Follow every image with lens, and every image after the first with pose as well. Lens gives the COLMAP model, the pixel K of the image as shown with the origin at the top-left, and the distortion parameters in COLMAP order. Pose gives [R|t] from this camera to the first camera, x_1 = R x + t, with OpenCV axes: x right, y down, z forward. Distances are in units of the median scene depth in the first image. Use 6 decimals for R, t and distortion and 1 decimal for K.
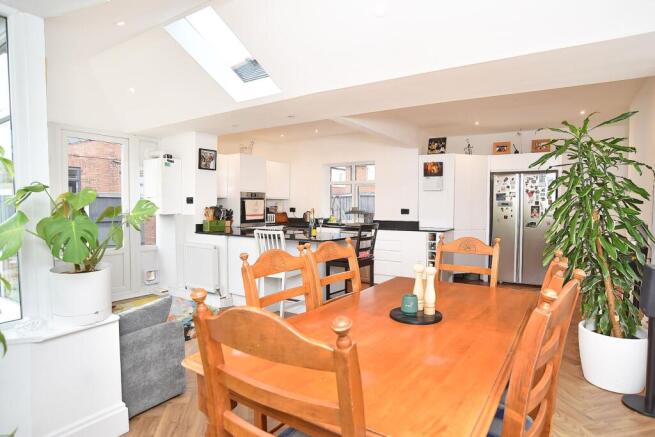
lens RADIAL K [[361.2, 0, 328.5], [0, 361.2, 212.9], [0, 0, 1]] dist [-0.080512, 0.000160]
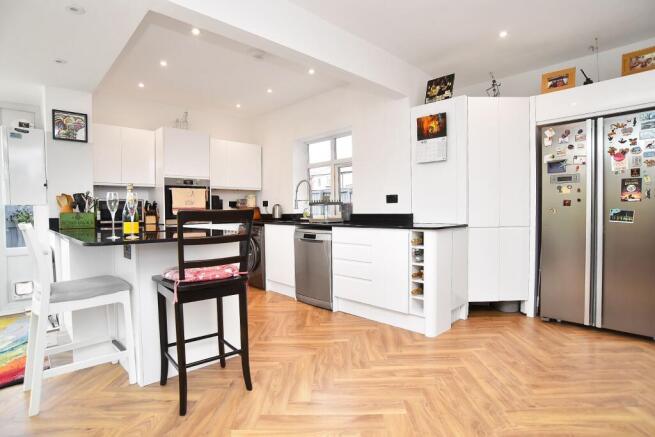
lens RADIAL K [[330.2, 0, 327.5], [0, 330.2, 218.5], [0, 0, 1]] dist [-0.075371, 0.029686]
pose [[0.975626, -0.011079, -0.219160, 0.241814], [0.012060, 0.999922, 0.003140, 0.029590], [0.219108, -0.005706, 0.975684, 0.427513]]
